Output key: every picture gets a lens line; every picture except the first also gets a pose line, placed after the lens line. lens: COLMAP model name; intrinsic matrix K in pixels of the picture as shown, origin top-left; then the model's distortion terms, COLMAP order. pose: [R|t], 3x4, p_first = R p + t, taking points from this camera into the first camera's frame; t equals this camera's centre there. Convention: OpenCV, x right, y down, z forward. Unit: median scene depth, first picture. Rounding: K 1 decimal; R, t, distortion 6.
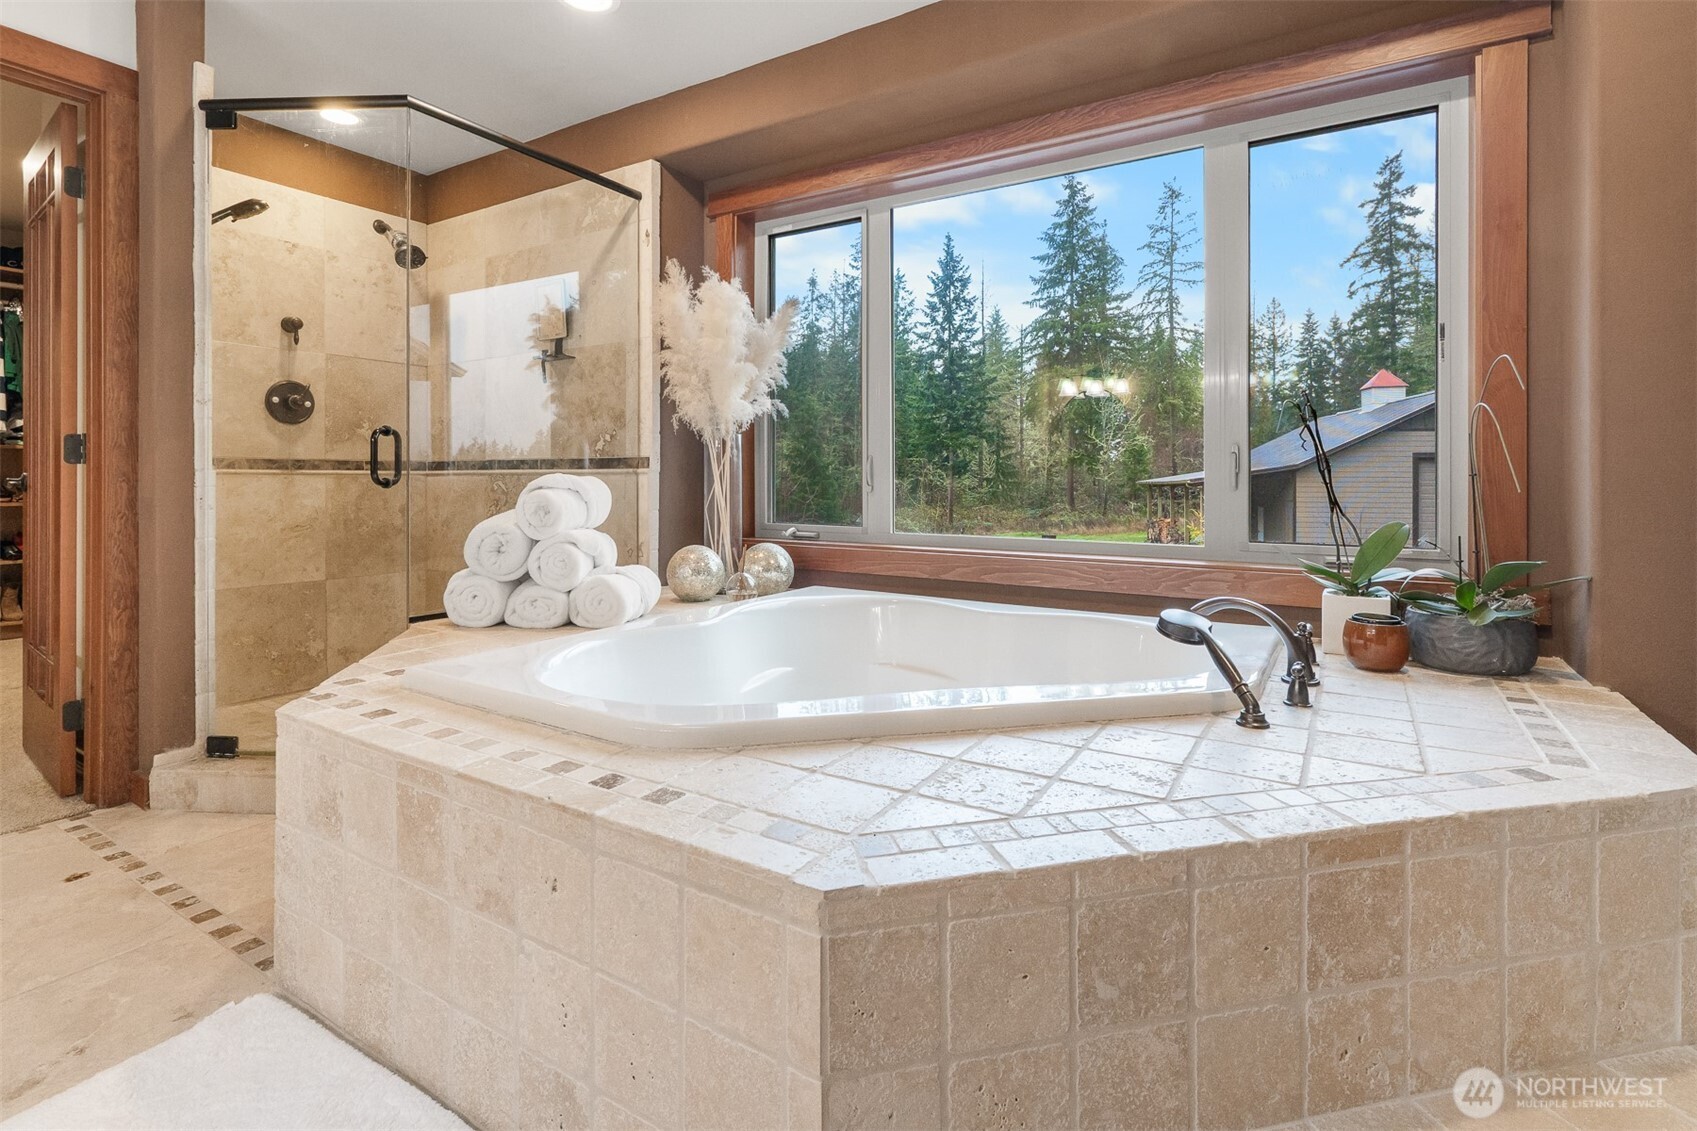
lens RADIAL K [[802.4, 0, 839.3], [0, 802.4, 489.4], [0, 0, 1]] dist [-0.005264, 0.000571]
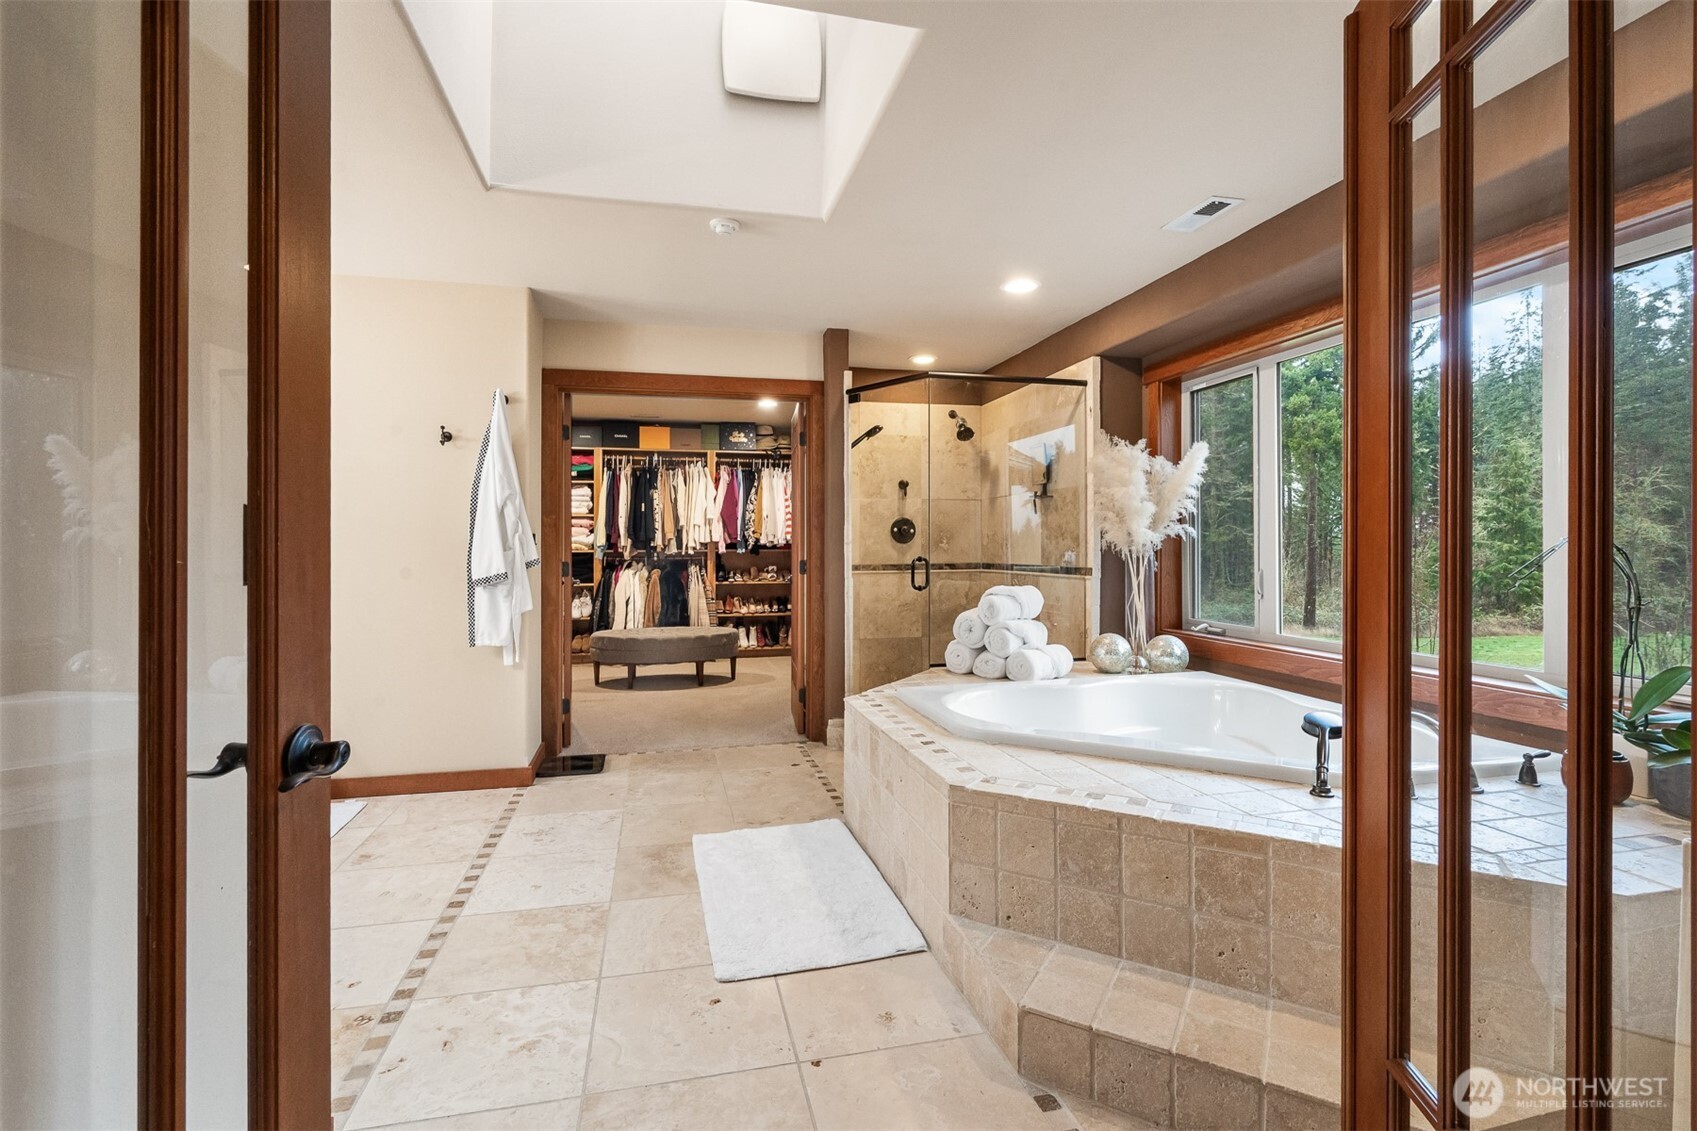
lens RADIAL K [[802.4, 0, 851.4], [0, 802.4, 553.7], [0, 0, 1]] dist [-0.005264, 0.000571]
pose [[0.713871, 0.002769, -0.700272, 0.487099], [0.000522, 0.999990, 0.004487, -0.077898], [0.700277, -0.003568, 0.713862, -0.328970]]
